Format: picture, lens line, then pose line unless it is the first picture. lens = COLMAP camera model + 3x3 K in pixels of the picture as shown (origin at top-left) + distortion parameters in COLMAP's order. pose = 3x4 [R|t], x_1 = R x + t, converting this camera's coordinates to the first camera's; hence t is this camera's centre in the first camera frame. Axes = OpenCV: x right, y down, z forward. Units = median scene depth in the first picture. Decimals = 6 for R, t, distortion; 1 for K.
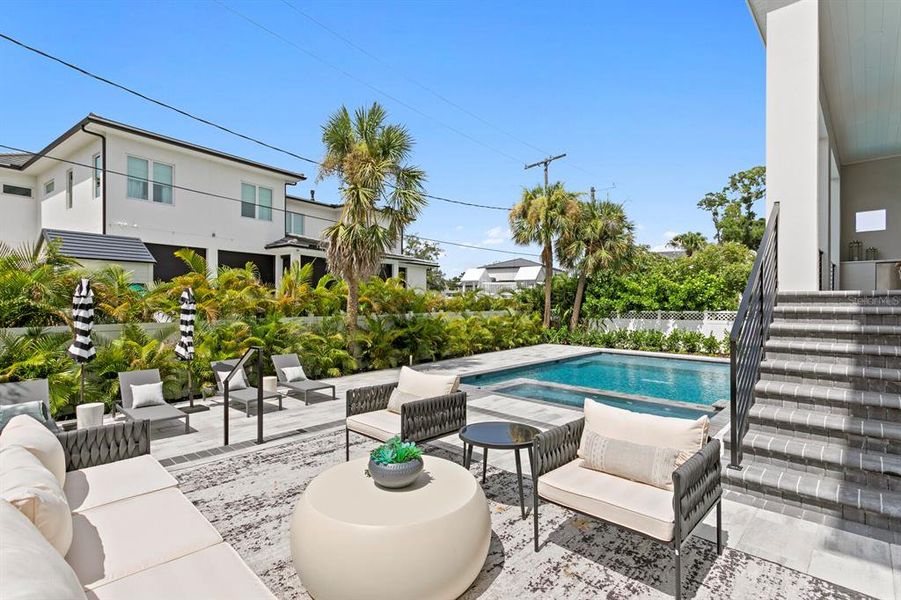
lens RADIAL K [[435.9, 0, 440.4], [0, 435.9, 300.2], [0, 0, 1]] dist [0.019435, 0.000337]
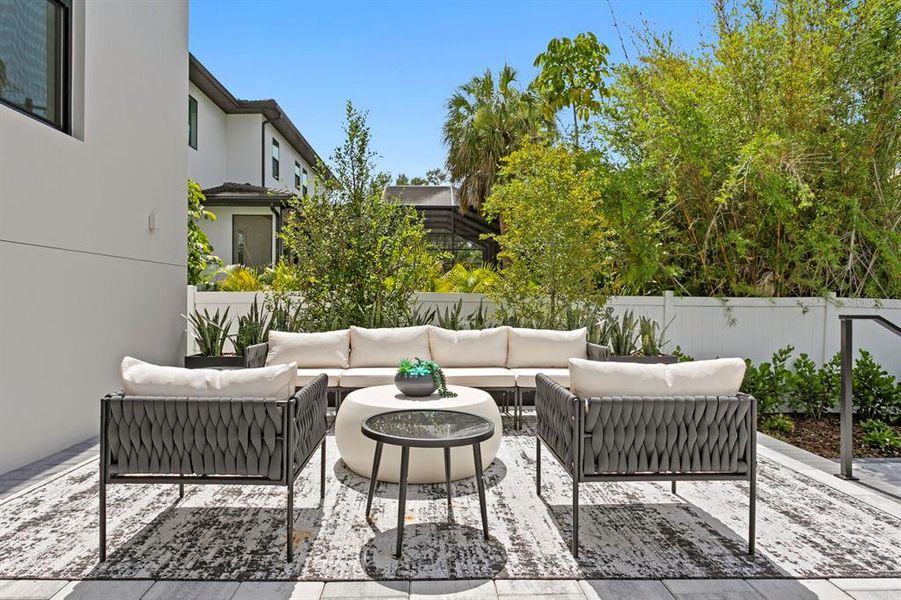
lens RADIAL K [[555.7, 0, 428.5], [0, 555.7, 300.7], [0, 0, 1]] dist [-0.001092, -0.000339]
pose [[-0.704076, -0.003556, -0.710116, 0.102755], [-0.003374, 0.999993, -0.001663, 0.018879], [0.710116, 0.001225, -0.704083, 0.228110]]
